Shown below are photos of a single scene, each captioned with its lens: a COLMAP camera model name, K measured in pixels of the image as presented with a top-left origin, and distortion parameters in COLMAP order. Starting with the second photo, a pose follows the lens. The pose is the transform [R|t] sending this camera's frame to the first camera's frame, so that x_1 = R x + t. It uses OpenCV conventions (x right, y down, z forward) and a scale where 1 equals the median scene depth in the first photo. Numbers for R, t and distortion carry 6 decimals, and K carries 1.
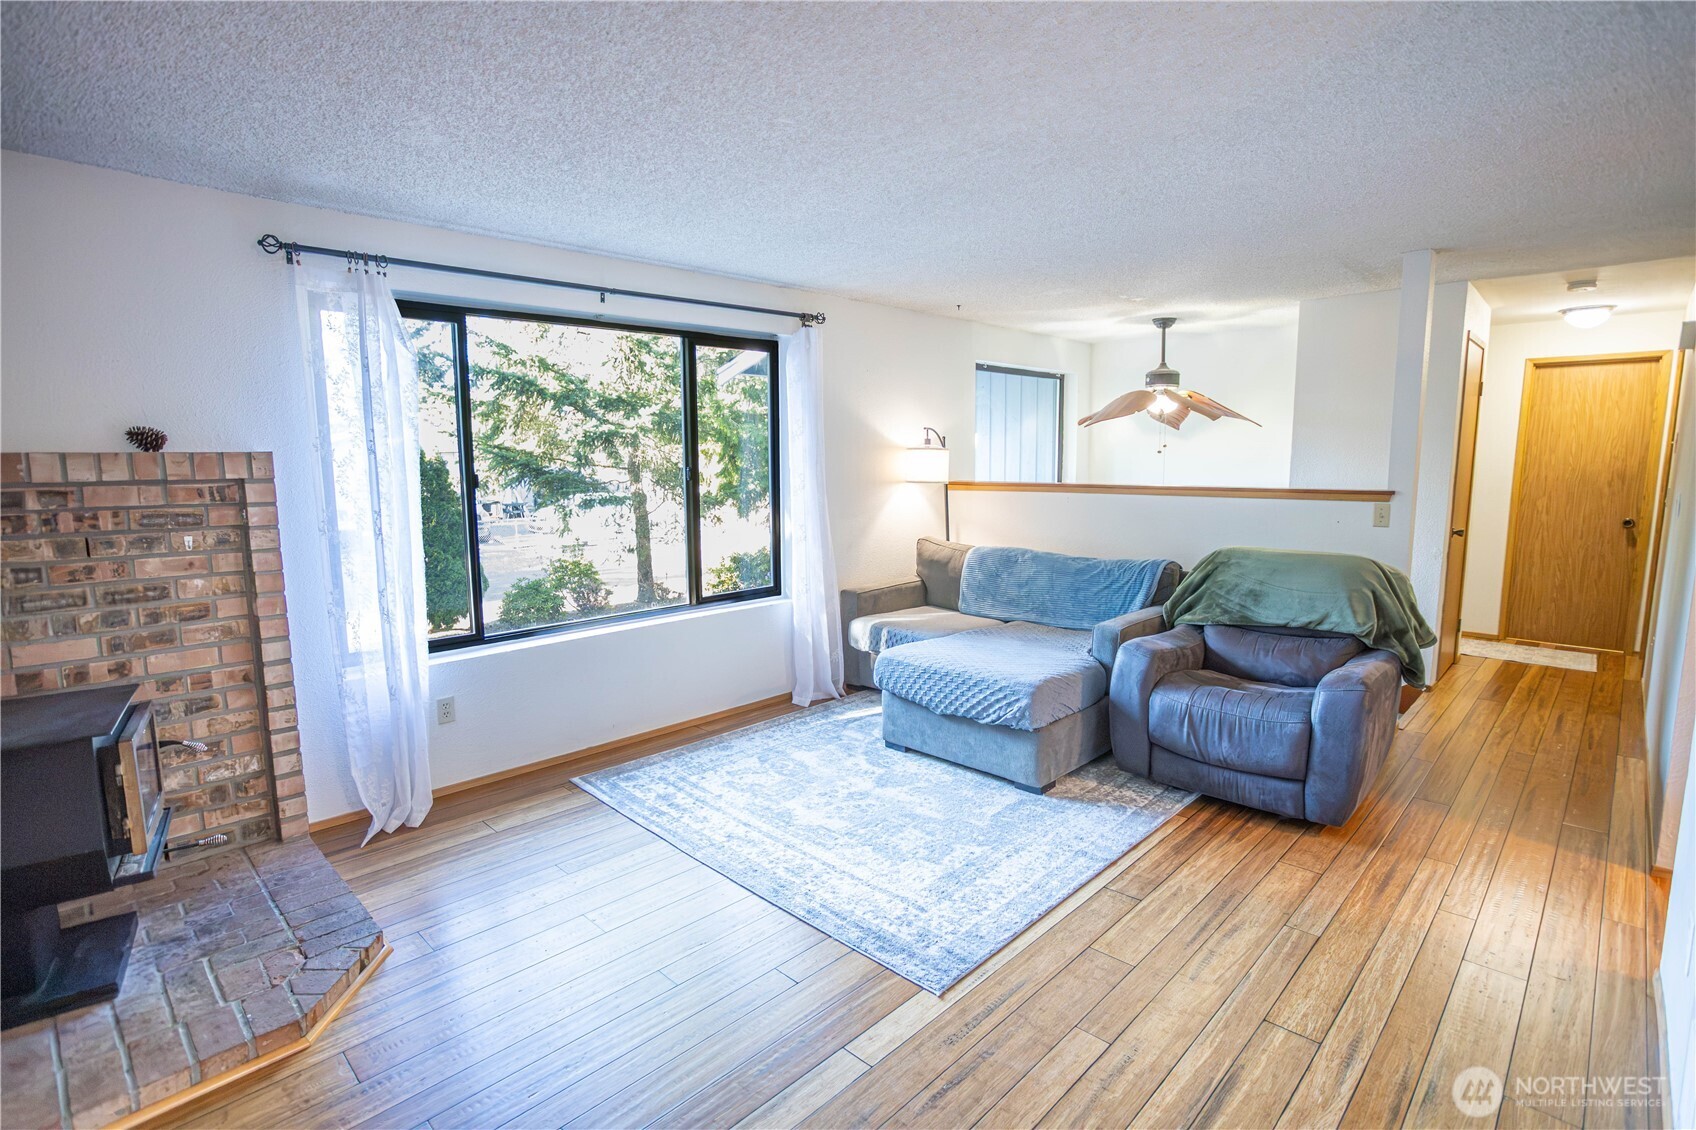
lens RADIAL K [[822.0, 0, 823.2], [0, 822.0, 566.5], [0, 0, 1]] dist [-0.034037, 0.019890]
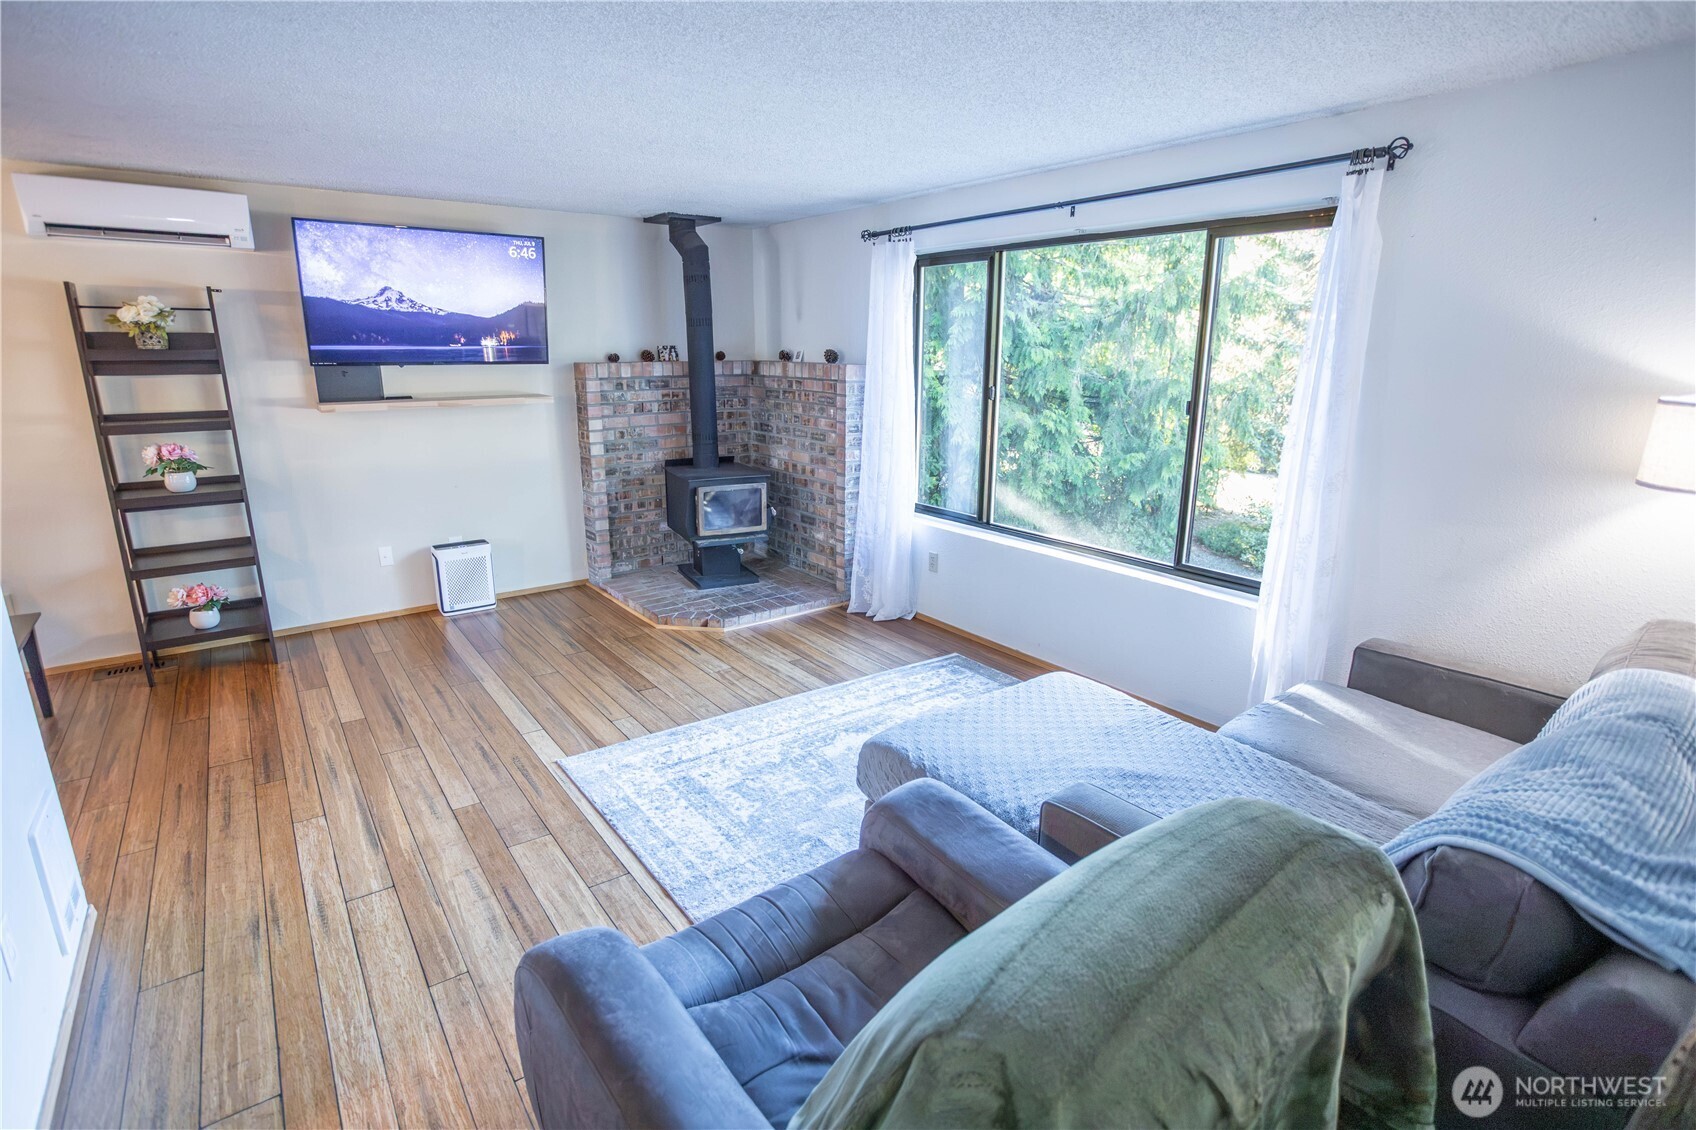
lens RADIAL K [[820.5, 0, 848.0], [0, 820.5, 565.0], [0, 0, 1]] dist [-0.057109, 0.026824]
pose [[-0.129067, 0.262356, -0.956301, 1.104739], [-0.143321, 0.949306, 0.279780, -0.231018], [0.981224, 0.173169, -0.084922, 1.267887]]
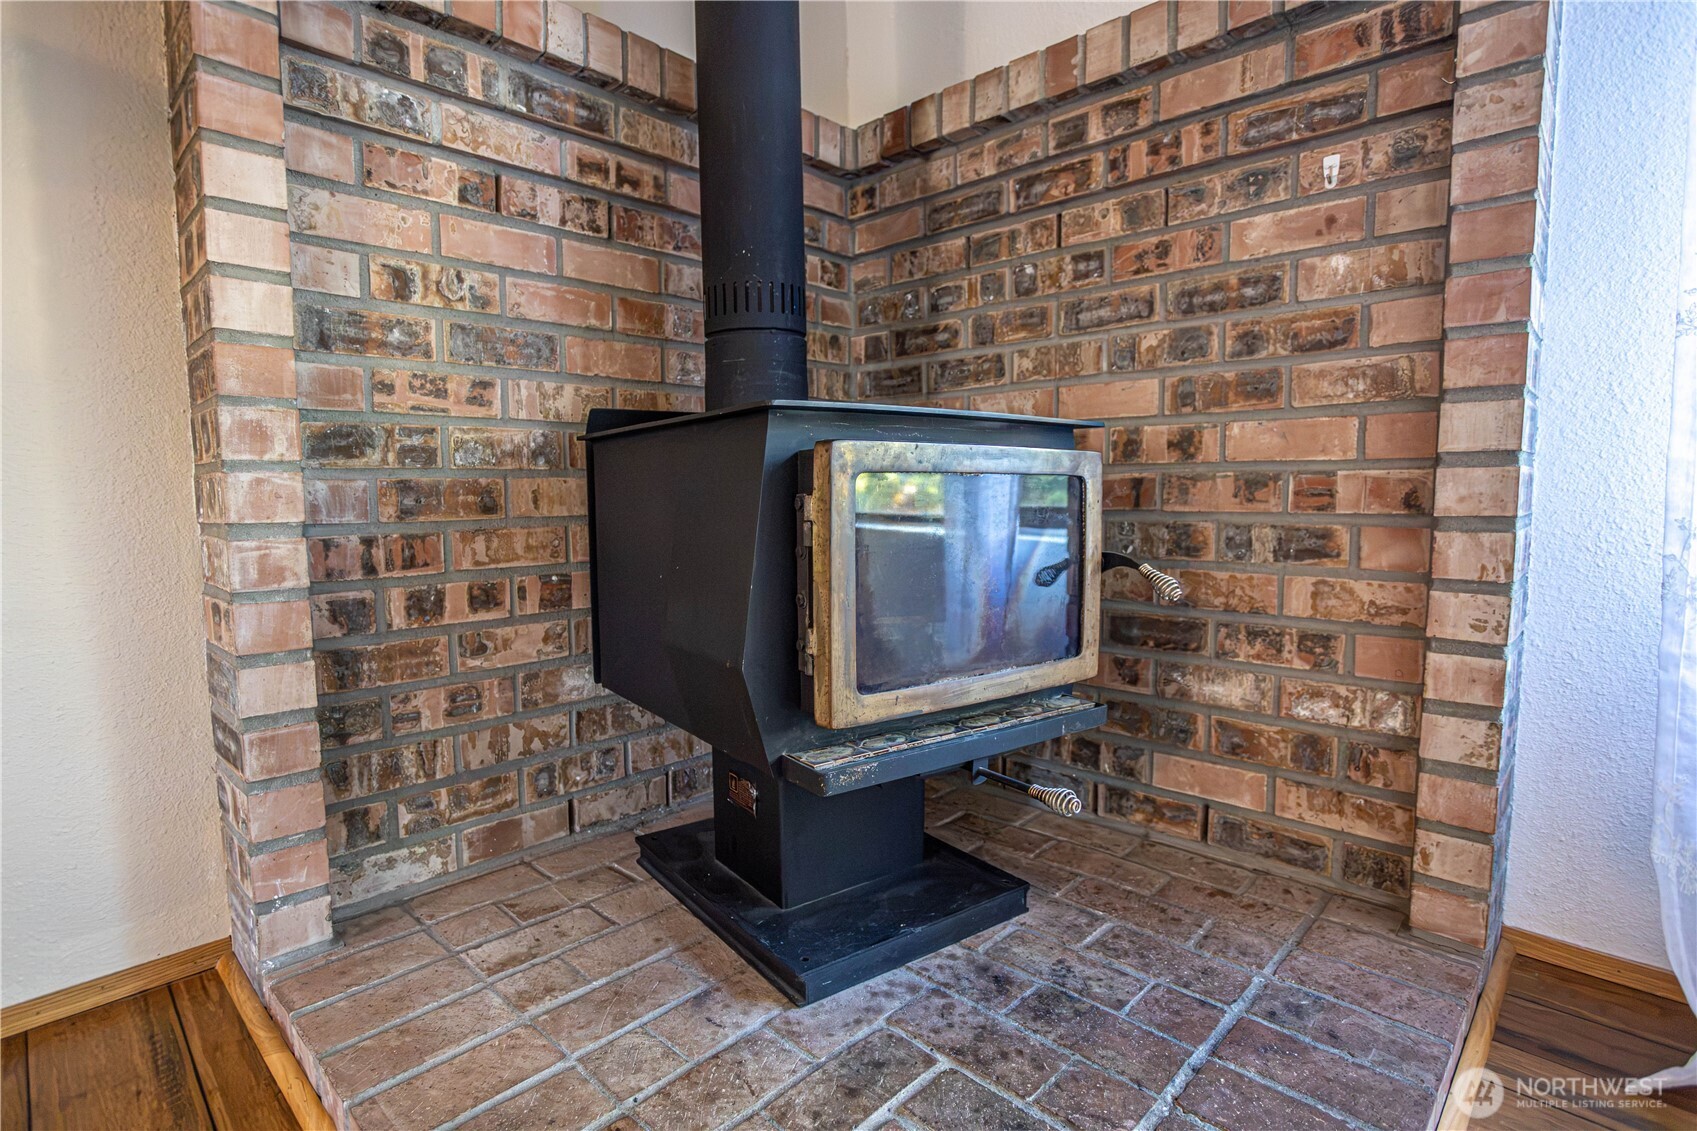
lens RADIAL K [[821.0, 0, 848.5], [0, 821.0, 565.5], [0, 0, 1]] dist [-0.057109, 0.026824]
pose [[0.027841, 0.096742, -0.994920, -0.335429], [-0.131871, 0.986962, 0.092278, 0.180491], [0.990876, 0.128632, 0.040236, 0.754934]]
